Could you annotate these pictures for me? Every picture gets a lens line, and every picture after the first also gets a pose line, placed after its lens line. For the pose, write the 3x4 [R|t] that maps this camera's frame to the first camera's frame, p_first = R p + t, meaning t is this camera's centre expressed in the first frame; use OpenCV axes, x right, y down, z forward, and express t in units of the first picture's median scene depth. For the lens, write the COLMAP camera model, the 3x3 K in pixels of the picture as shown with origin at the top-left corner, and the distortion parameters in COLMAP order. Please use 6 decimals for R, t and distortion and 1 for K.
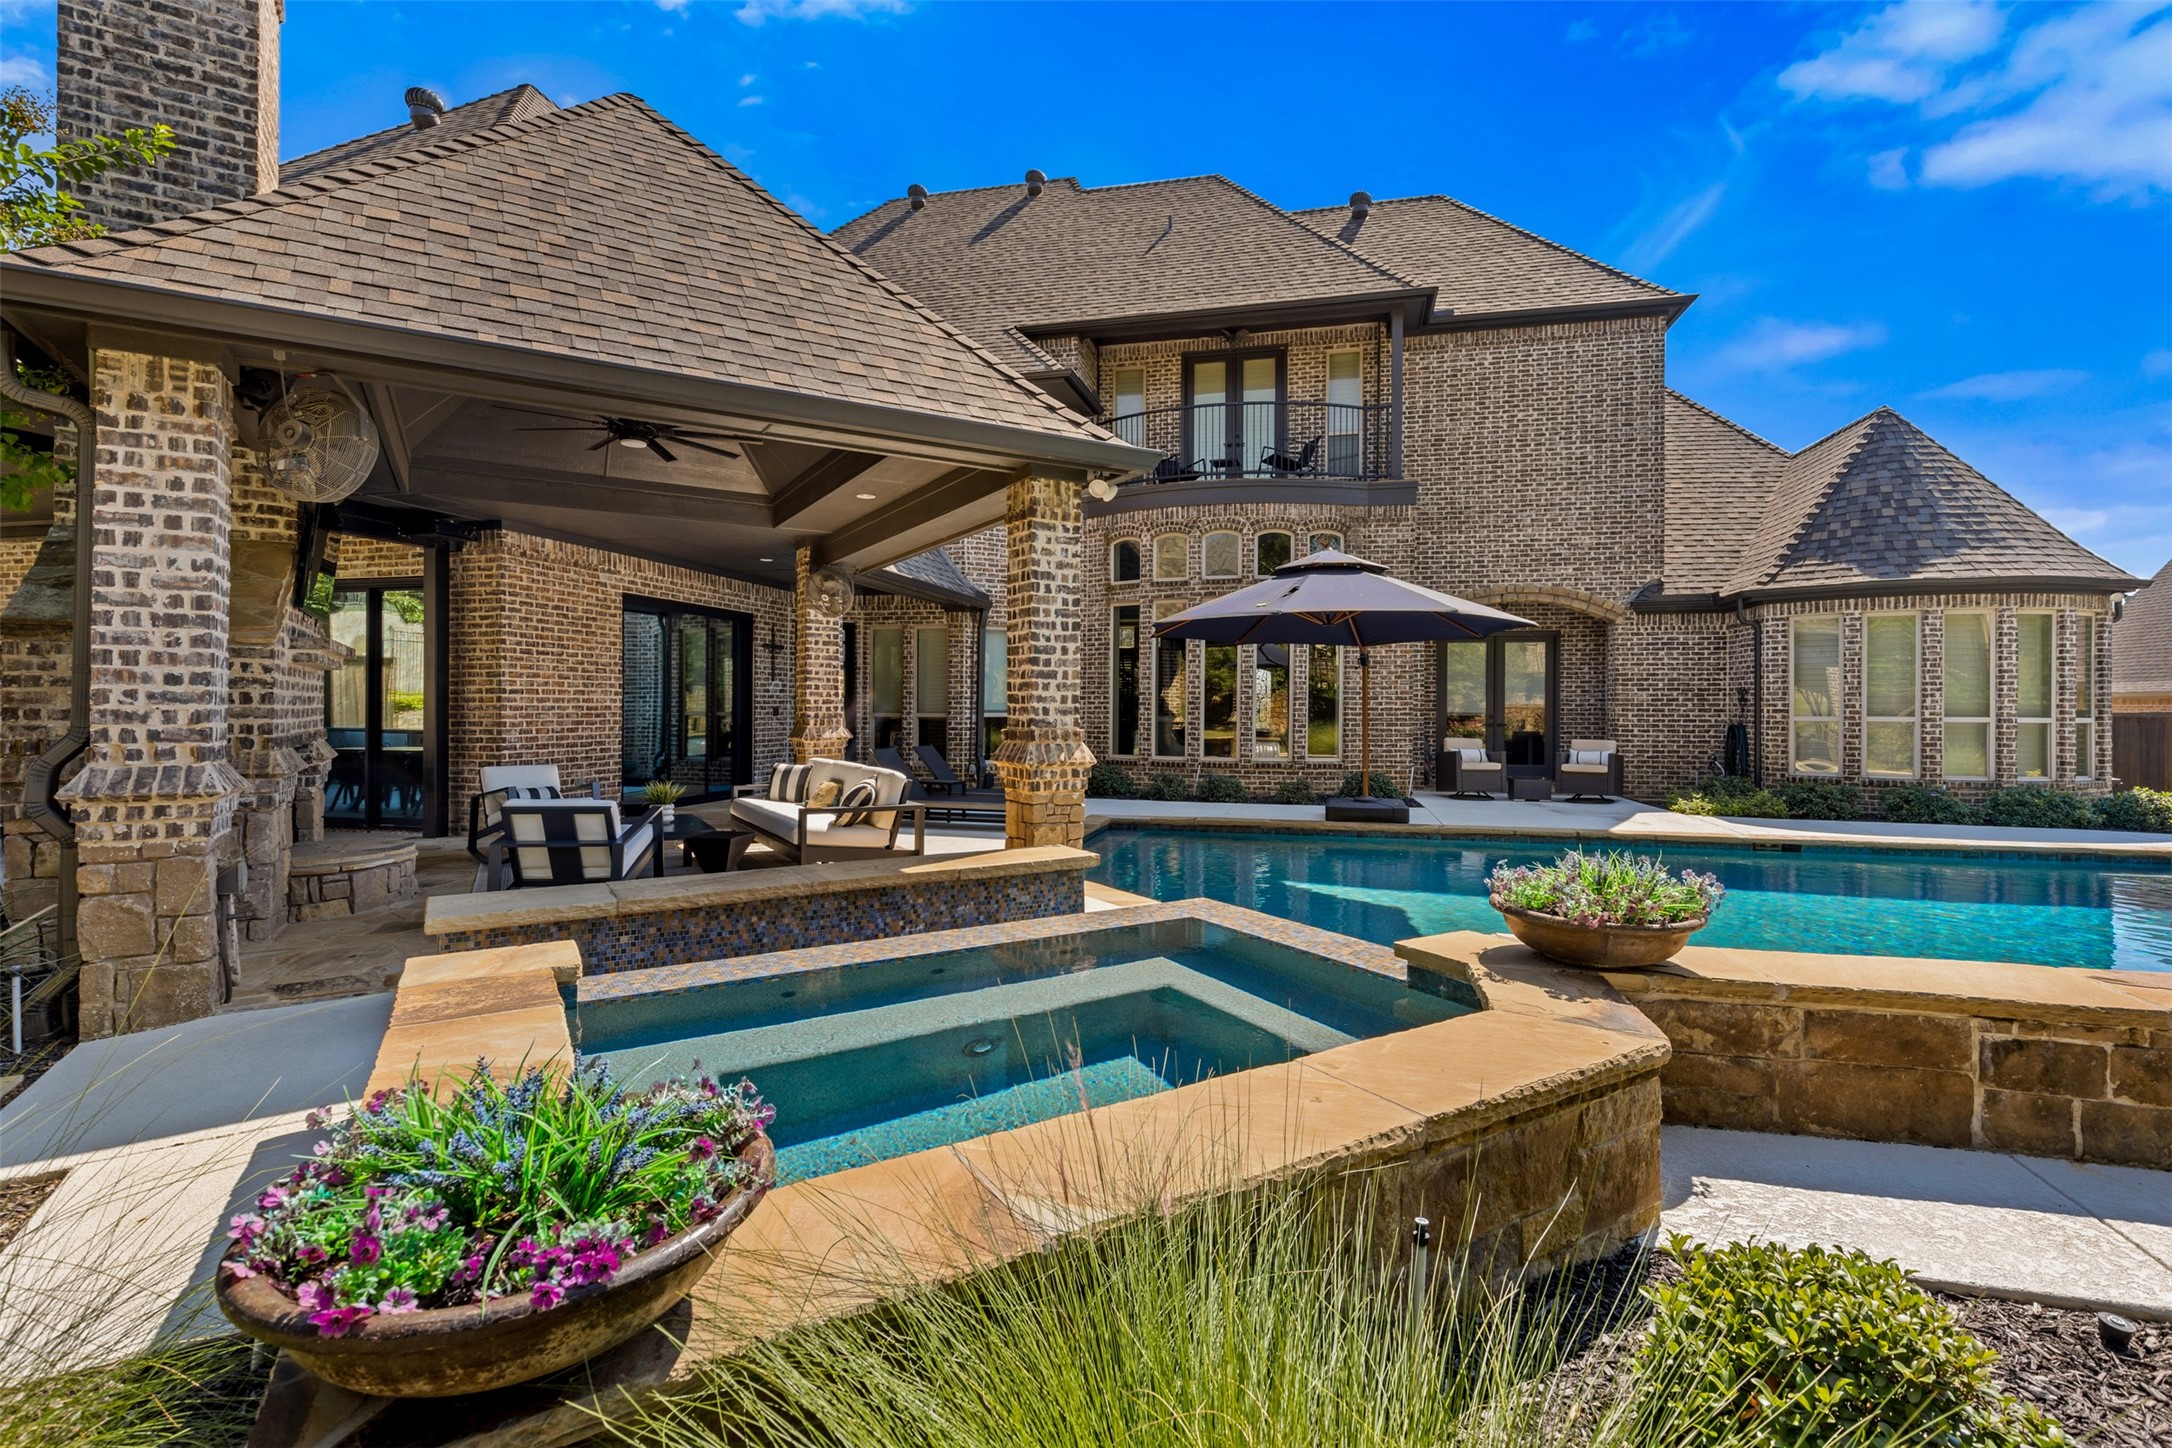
lens RADIAL K [[975.0, 0, 1087.9], [0, 975.0, 705.2], [0, 0, 1]] dist [0.002175, 0.000134]
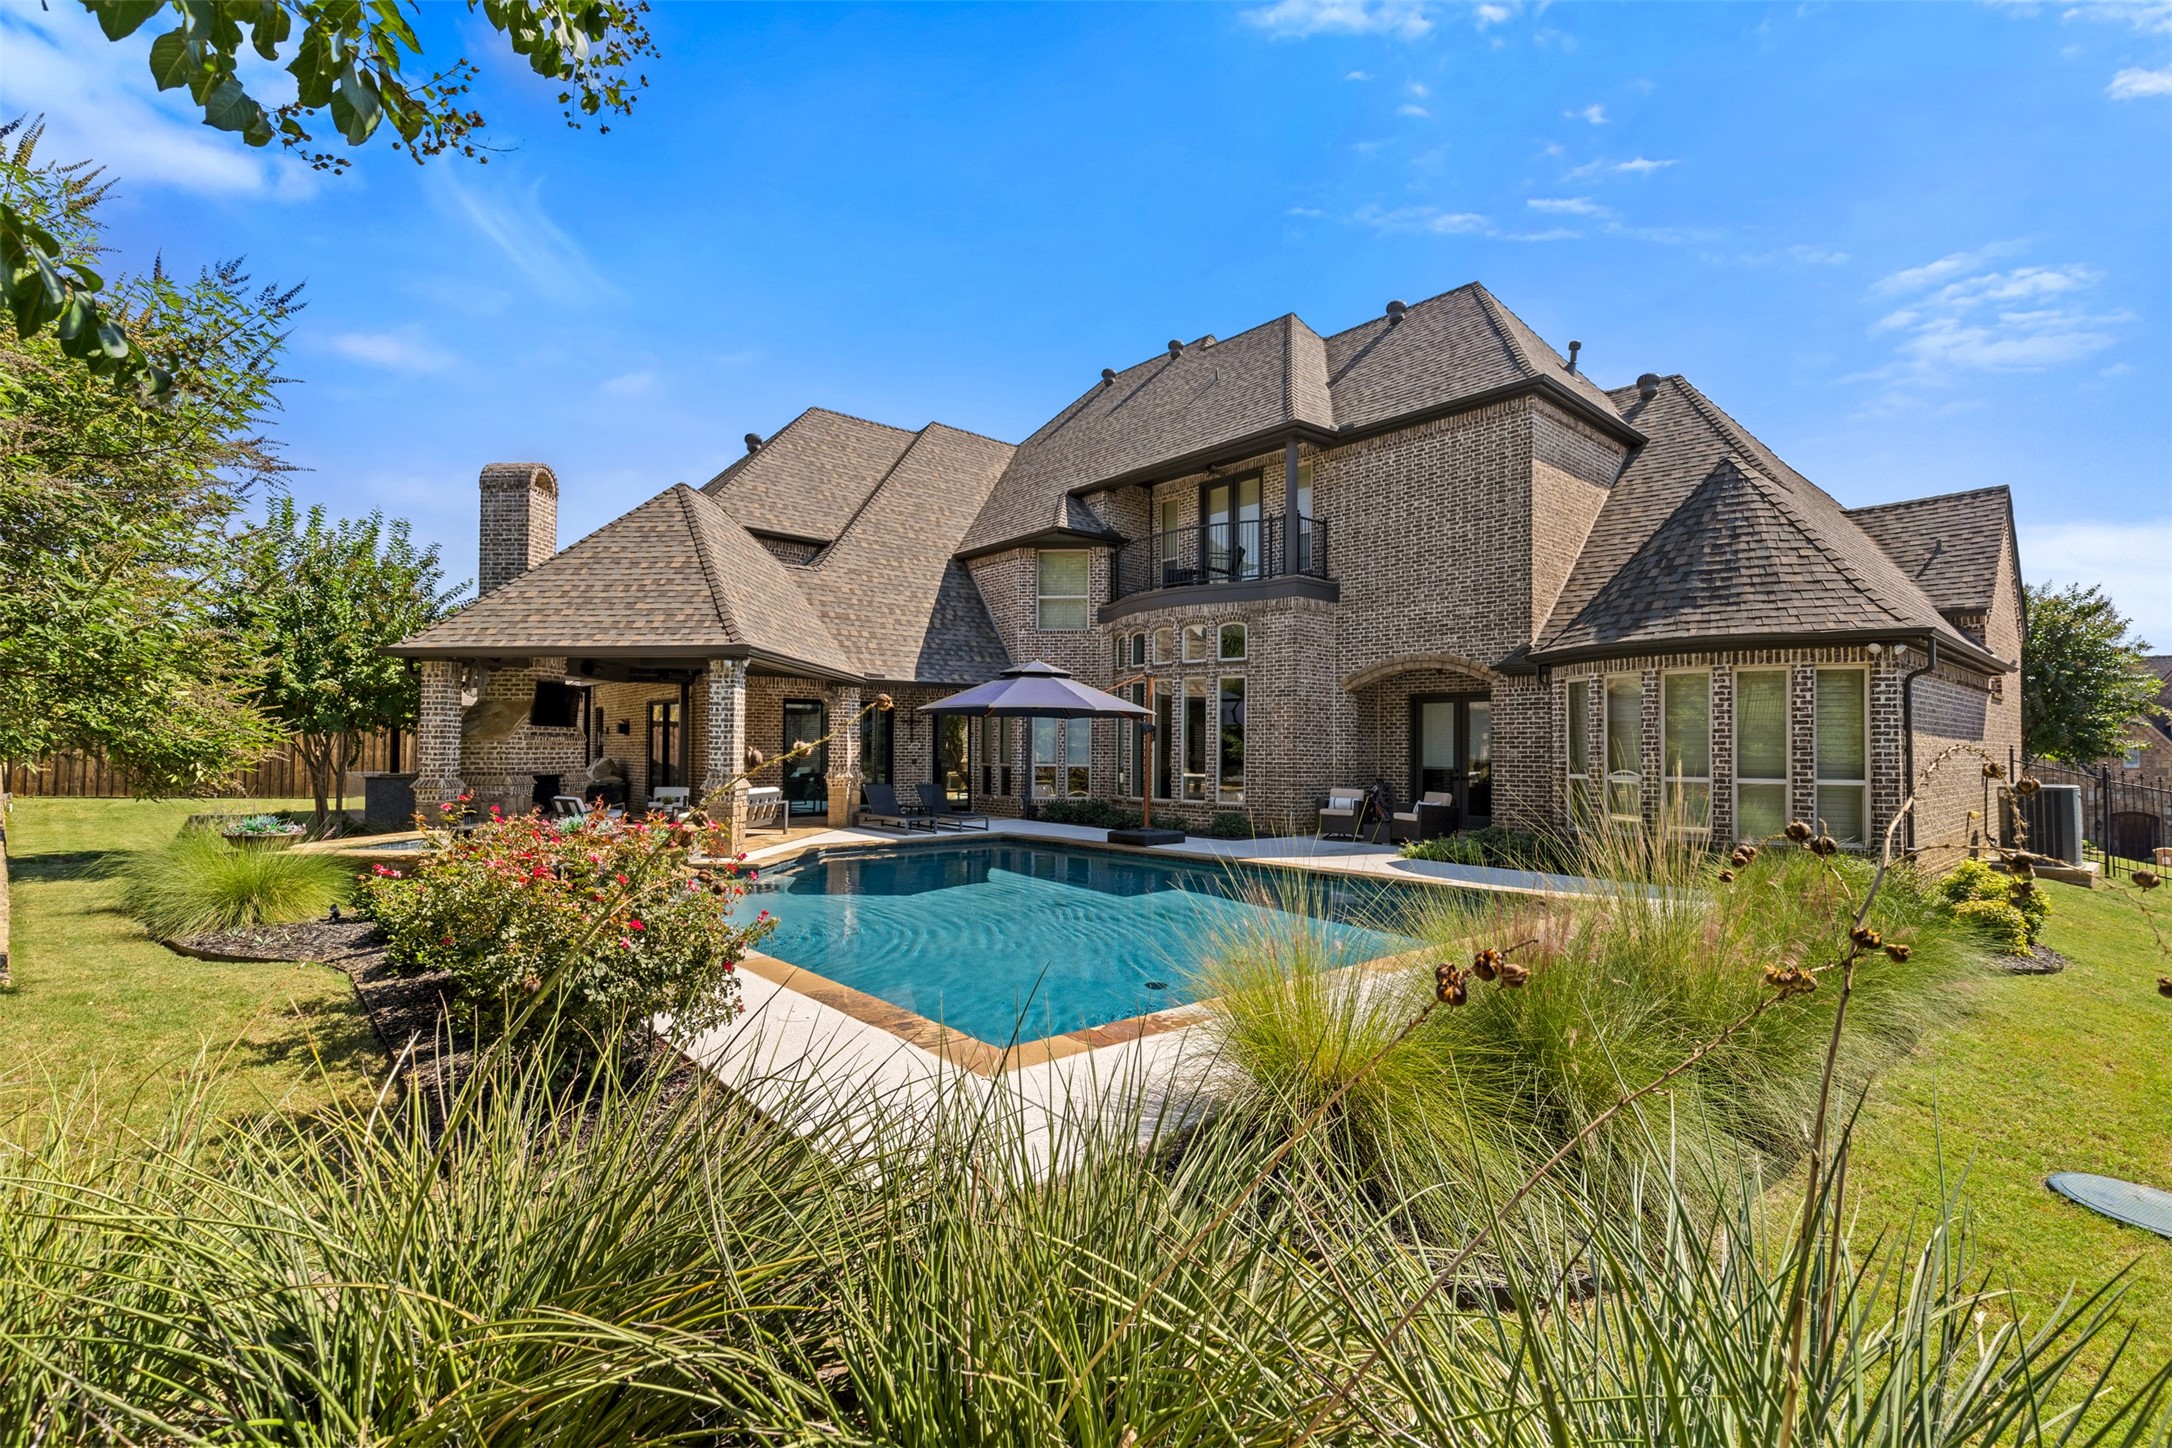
lens RADIAL K [[970.9, 0, 1082.2], [0, 970.9, 736.7], [0, 0, 1]] dist [0.001228, 0.000135]
pose [[0.813134, -0.007529, -0.582027, 0.803482], [-0.001732, 0.999881, -0.015354, -0.009992], [0.582073, 0.013493, 0.813024, -0.138503]]
